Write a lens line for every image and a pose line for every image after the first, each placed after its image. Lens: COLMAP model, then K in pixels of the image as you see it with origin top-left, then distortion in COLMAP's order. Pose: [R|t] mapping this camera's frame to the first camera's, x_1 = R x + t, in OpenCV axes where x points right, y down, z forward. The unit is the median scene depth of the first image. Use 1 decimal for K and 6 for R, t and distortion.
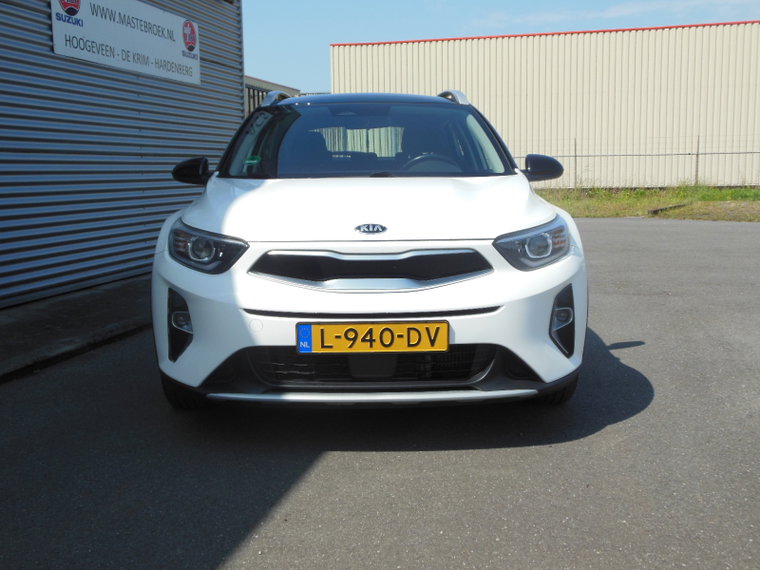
lens RADIAL K [[853.8, 0, 380.0], [0, 853.8, 285.0], [0, 0, 1]] dist [0.013791, 0.015687]
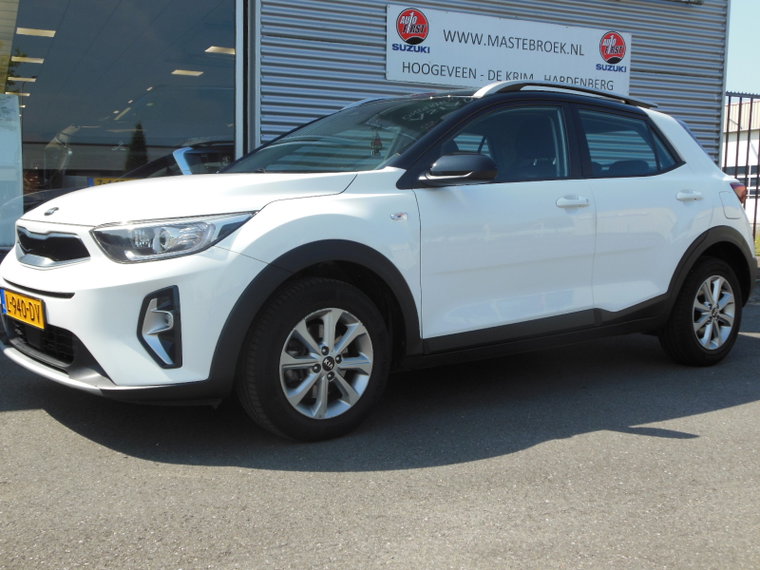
lens RADIAL K [[853.8, 0, 380.0], [0, 853.8, 285.0], [0, 0, 1]] dist [0.013791, 0.015687]
pose [[0.598074, 0.098842, -0.795323, 0.530352], [-0.130857, 0.991092, 0.024768, -0.025853], [0.790686, 0.089260, 0.605680, 0.319328]]
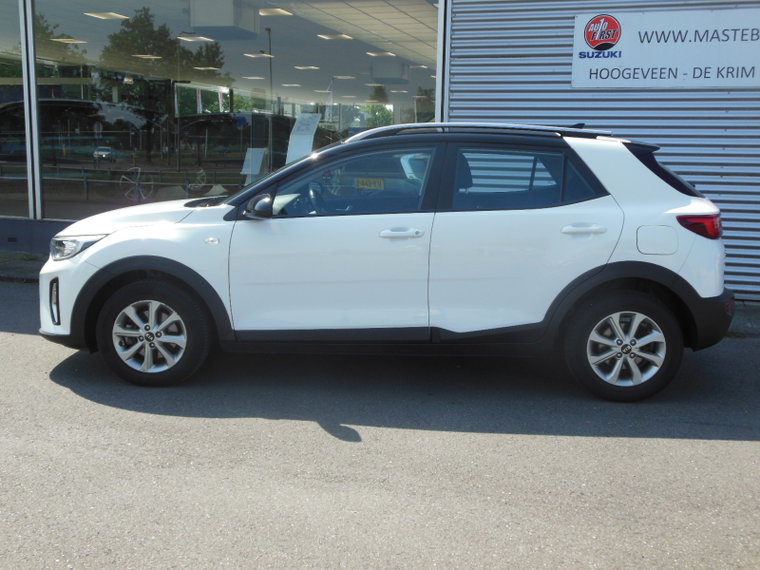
lens RADIAL K [[853.8, 0, 380.0], [0, 853.8, 285.0], [0, 0, 1]] dist [0.013791, 0.015687]
pose [[-0.087604, 0.168301, -0.981835, 0.830297], [-0.151222, 0.971955, 0.180100, -0.172254], [0.984610, 0.164253, -0.059696, 0.829184]]
